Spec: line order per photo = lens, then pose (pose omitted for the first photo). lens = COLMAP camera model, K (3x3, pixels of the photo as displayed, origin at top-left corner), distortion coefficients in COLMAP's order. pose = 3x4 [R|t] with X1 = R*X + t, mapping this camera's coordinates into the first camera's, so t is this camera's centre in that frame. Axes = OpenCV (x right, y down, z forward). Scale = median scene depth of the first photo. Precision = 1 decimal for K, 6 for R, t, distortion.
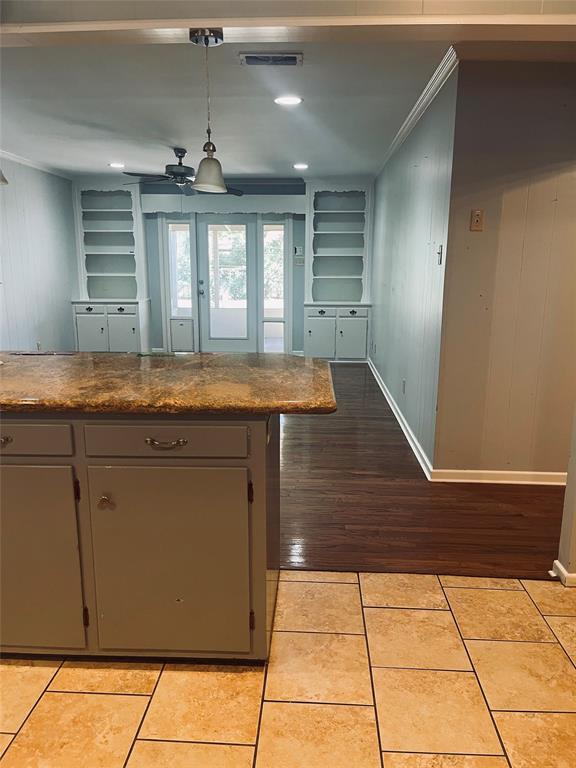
lens RADIAL K [[581.5, 0, 288.0], [0, 581.5, 384.0], [0, 0, 1]] dist [0.027039, -0.003090]
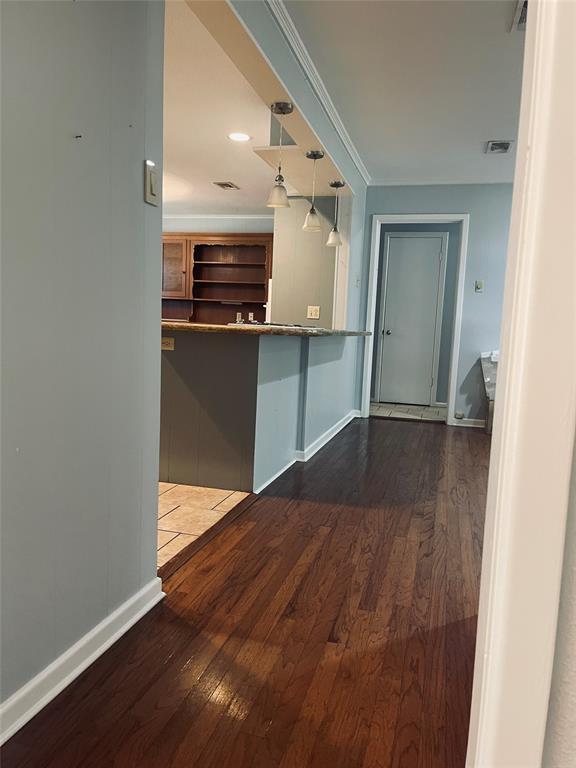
lens RADIAL K [[581.5, 0, 288.0], [0, 581.5, 384.0], [0, 0, 1]] dist [0.027039, -0.003090]
pose [[-0.218048, 0.083541, -0.972356, 0.364932], [-0.243205, 0.960246, 0.137038, -0.030491], [0.945149, 0.266363, -0.189062, 0.391505]]
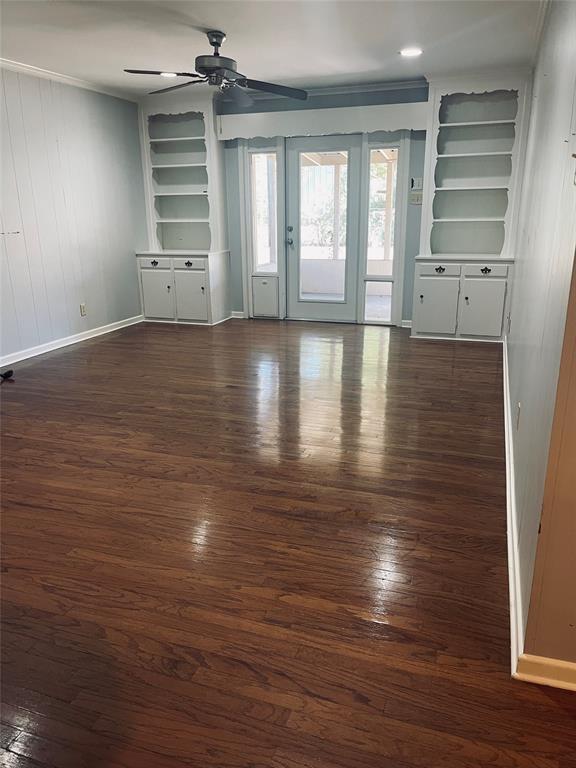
lens RADIAL K [[581.5, 0, 288.0], [0, 581.5, 384.0], [0, 0, 1]] dist [0.027039, -0.003090]
pose [[0.959298, 0.065037, -0.274804, 0.083392], [-0.040282, 0.994682, 0.094789, -0.042787], [0.279507, -0.079861, 0.956817, 0.240243]]
